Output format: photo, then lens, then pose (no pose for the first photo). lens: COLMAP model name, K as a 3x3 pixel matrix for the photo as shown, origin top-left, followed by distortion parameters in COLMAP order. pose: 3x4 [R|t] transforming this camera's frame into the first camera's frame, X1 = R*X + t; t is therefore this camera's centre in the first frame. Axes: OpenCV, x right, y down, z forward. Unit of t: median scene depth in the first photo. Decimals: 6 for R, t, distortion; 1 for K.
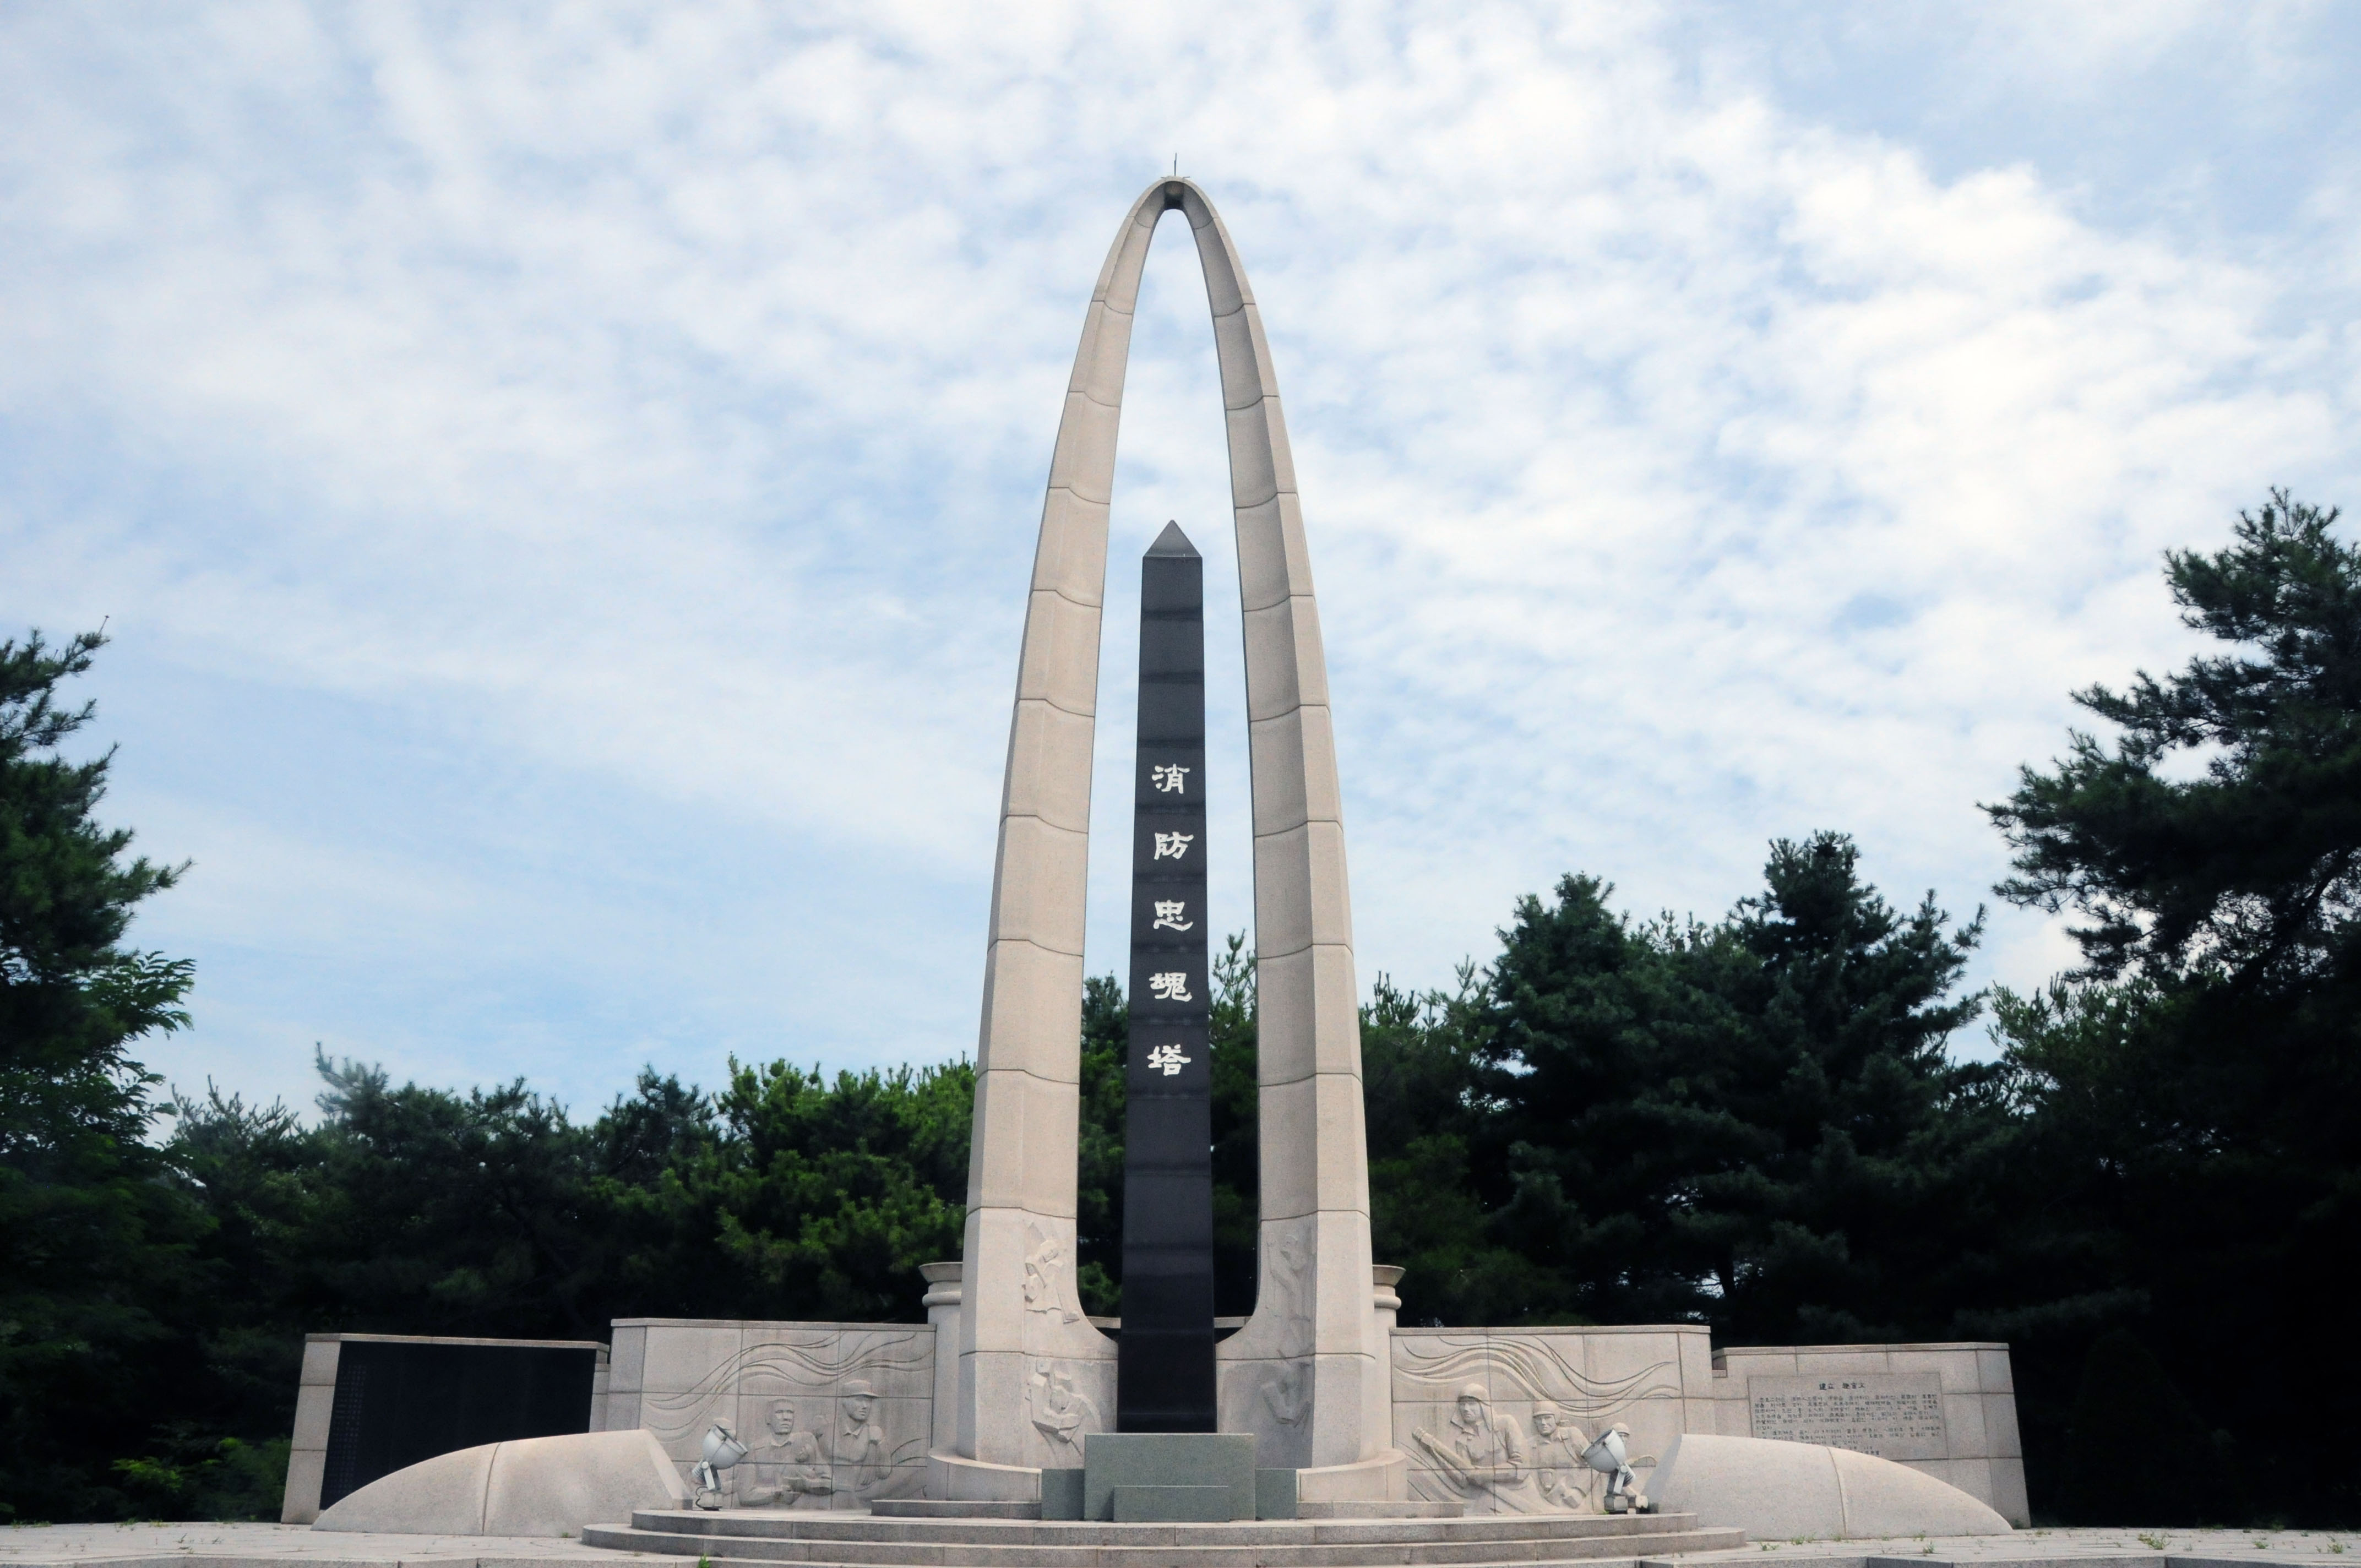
lens RADIAL K [[1863.5, 0, 1180.5], [0, 1863.5, 784.0], [0, 0, 1]] dist [-0.071567, 0.005796]
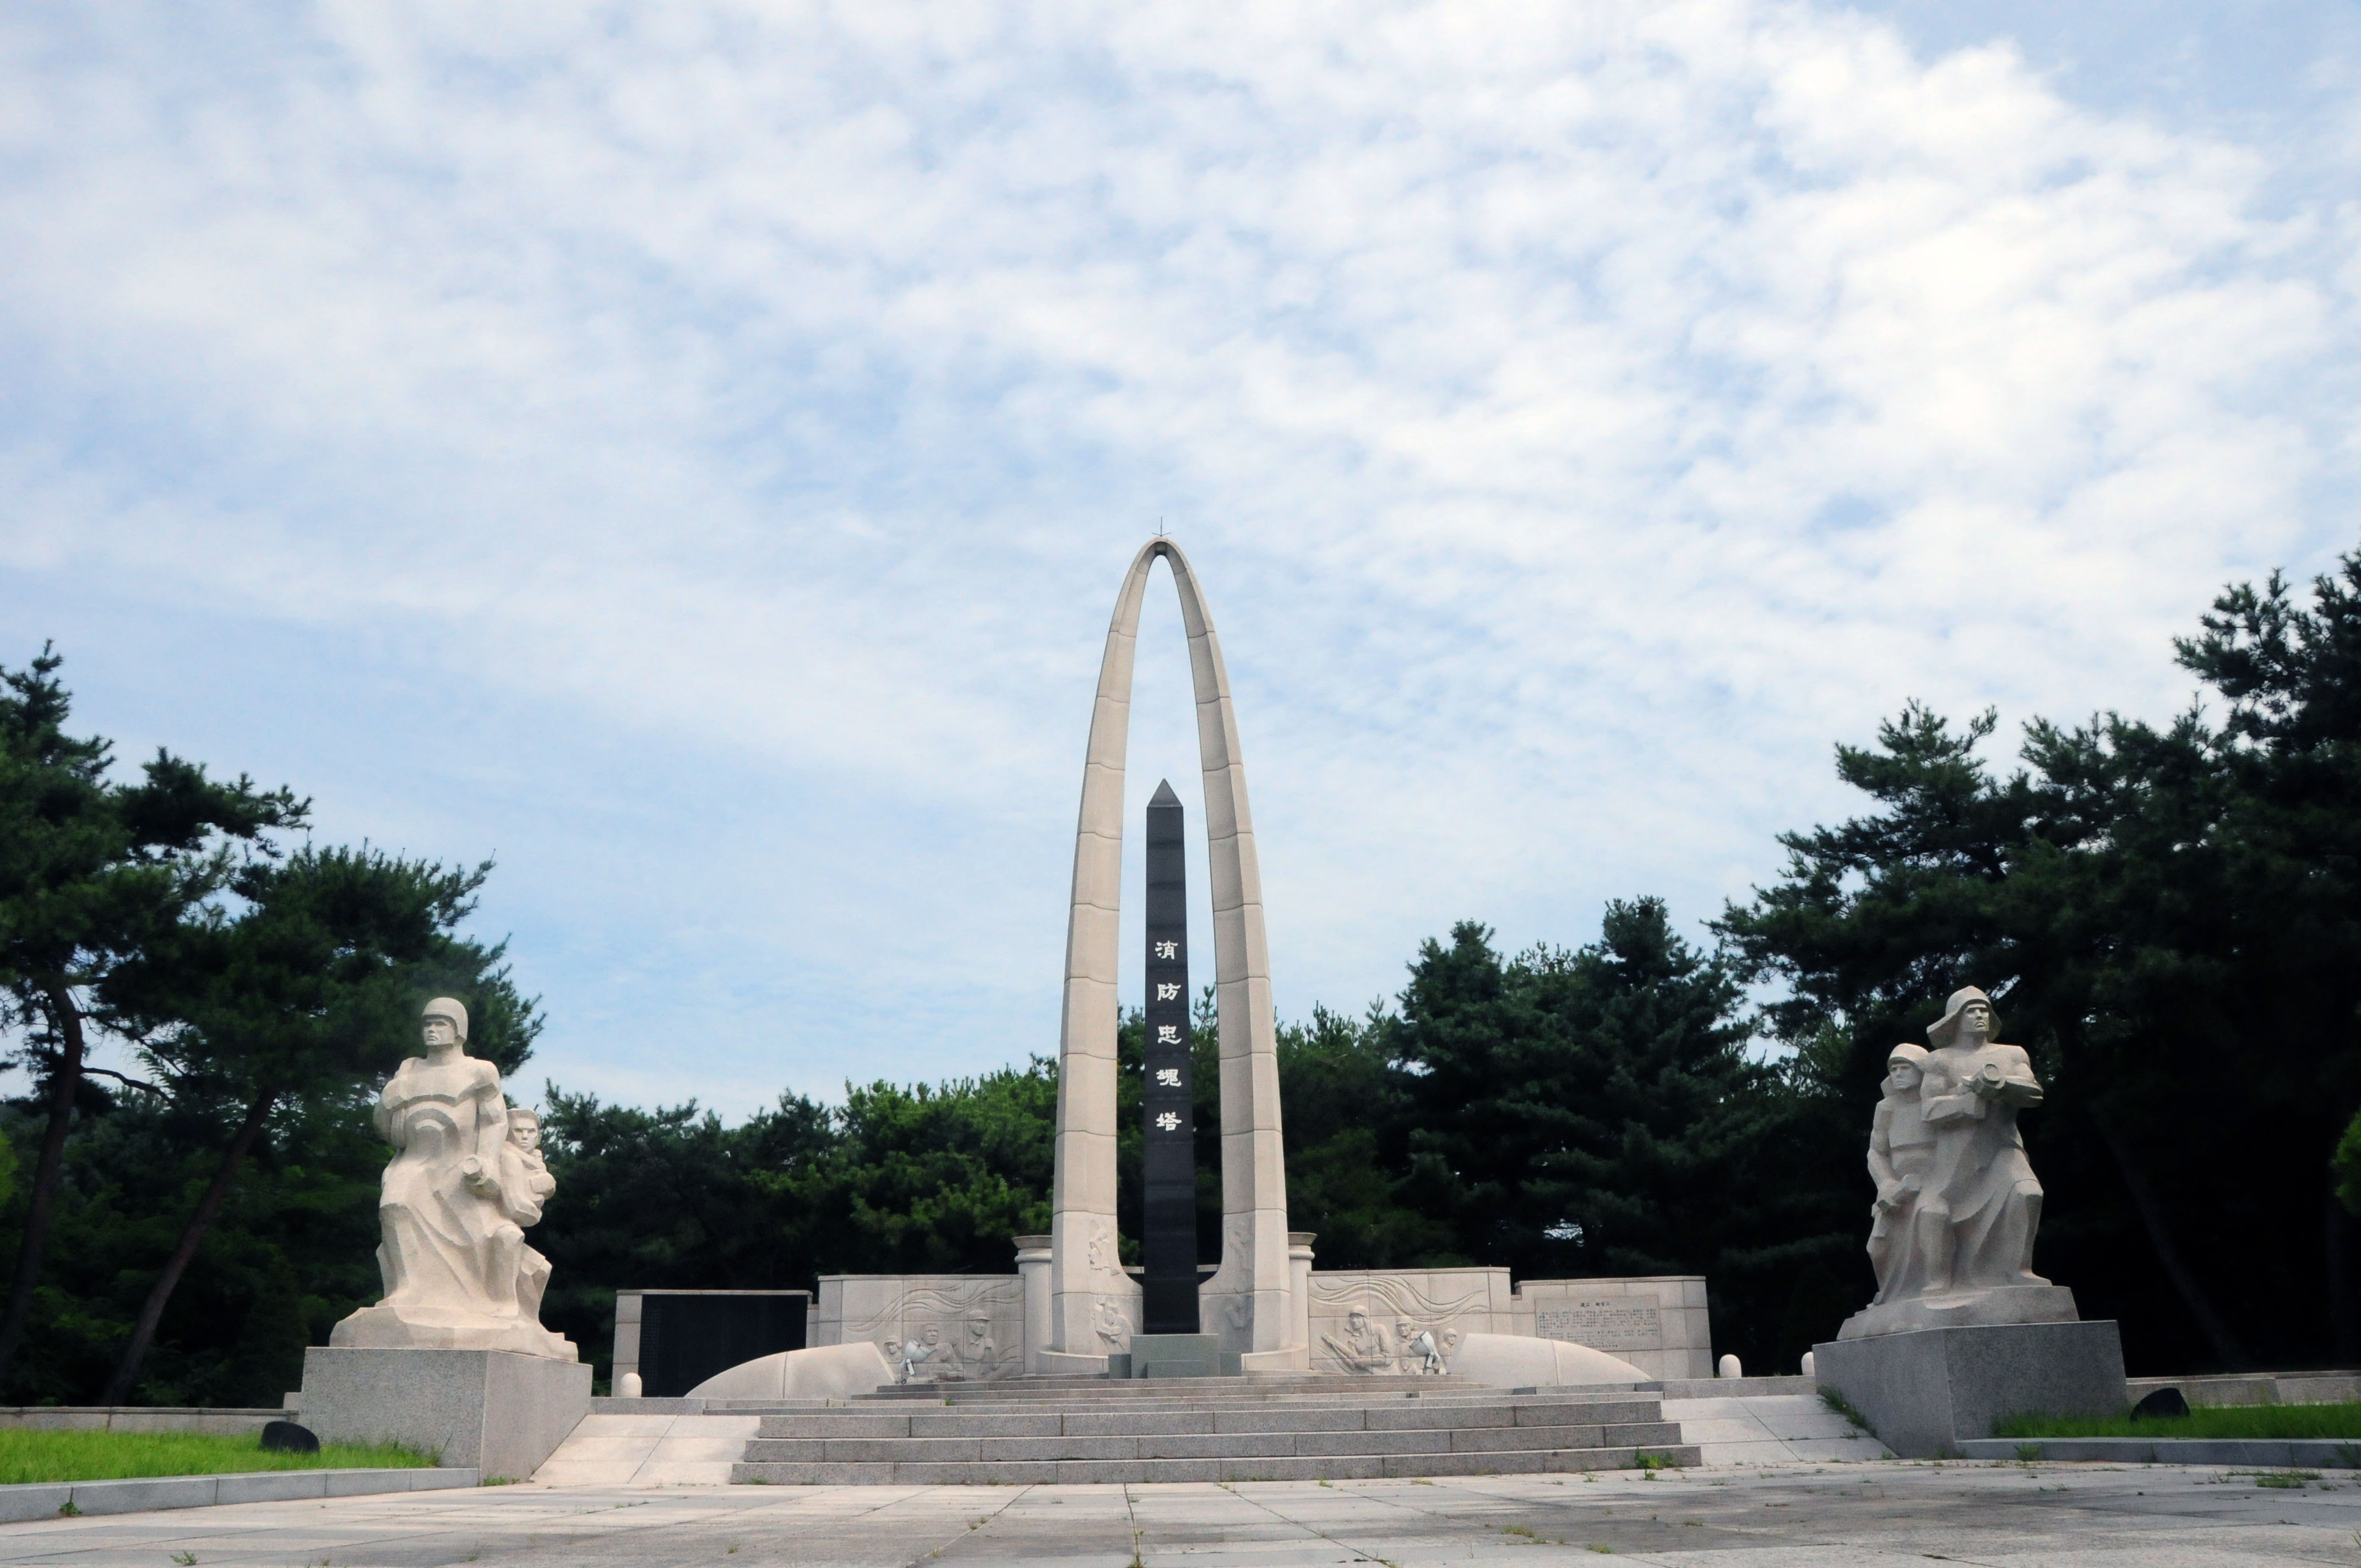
lens RADIAL K [[1930.4, 0, 1163.0], [0, 1930.4, 777.9], [0, 0, 1]] dist [-0.048222, -0.003154]
pose [[0.999851, -0.016790, 0.004092, -0.007923], [0.016587, 0.998827, 0.045487, -0.144816], [-0.004851, -0.045412, 0.998957, -0.442601]]
